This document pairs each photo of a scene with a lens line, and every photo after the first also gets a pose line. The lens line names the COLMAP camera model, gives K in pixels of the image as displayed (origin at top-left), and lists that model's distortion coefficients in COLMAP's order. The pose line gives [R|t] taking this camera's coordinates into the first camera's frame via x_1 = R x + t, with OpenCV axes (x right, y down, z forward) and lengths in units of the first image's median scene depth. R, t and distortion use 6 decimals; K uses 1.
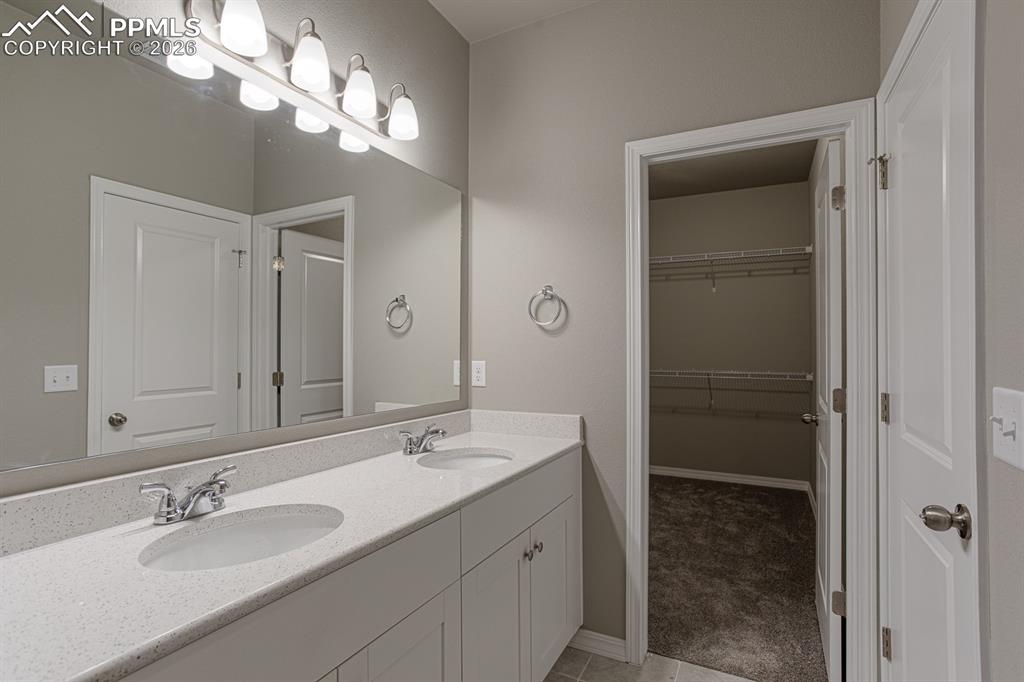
lens RADIAL K [[497.0, 0, 518.7], [0, 497.0, 347.8], [0, 0, 1]] dist [-0.005896, 0.005830]
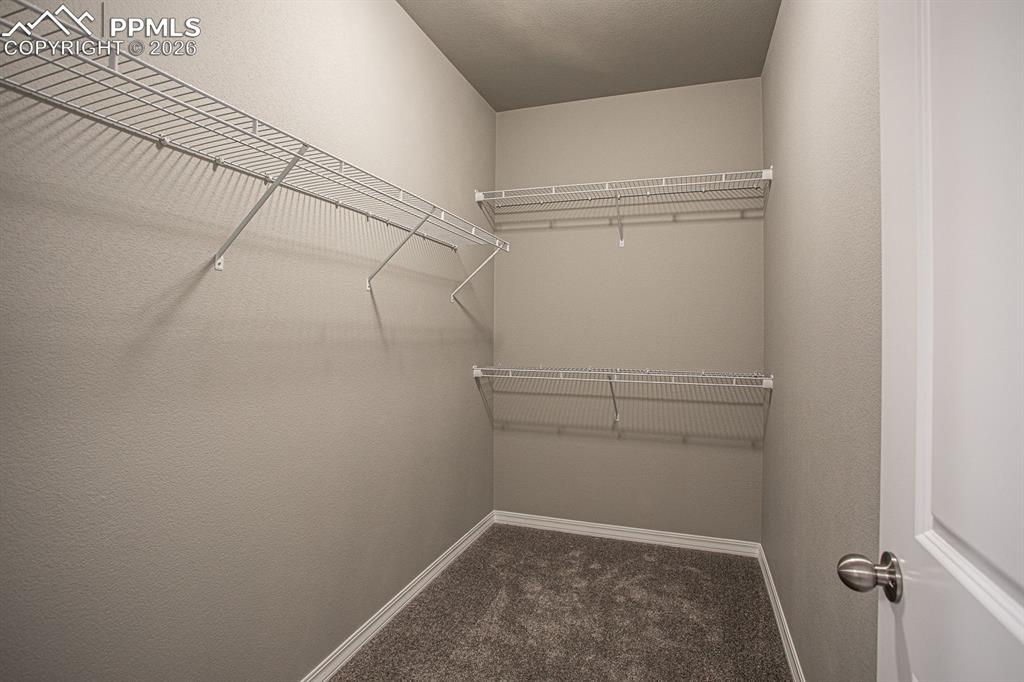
lens RADIAL K [[497.0, 0, 504.5], [0, 497.0, 341.0], [0, 0, 1]] dist [-0.005896, 0.005830]
pose [[0.994924, 0.006307, 0.100432, 0.188372], [-0.006996, 0.999954, 0.006506, 0.006450], [-0.100386, -0.007176, 0.994923, 0.395135]]
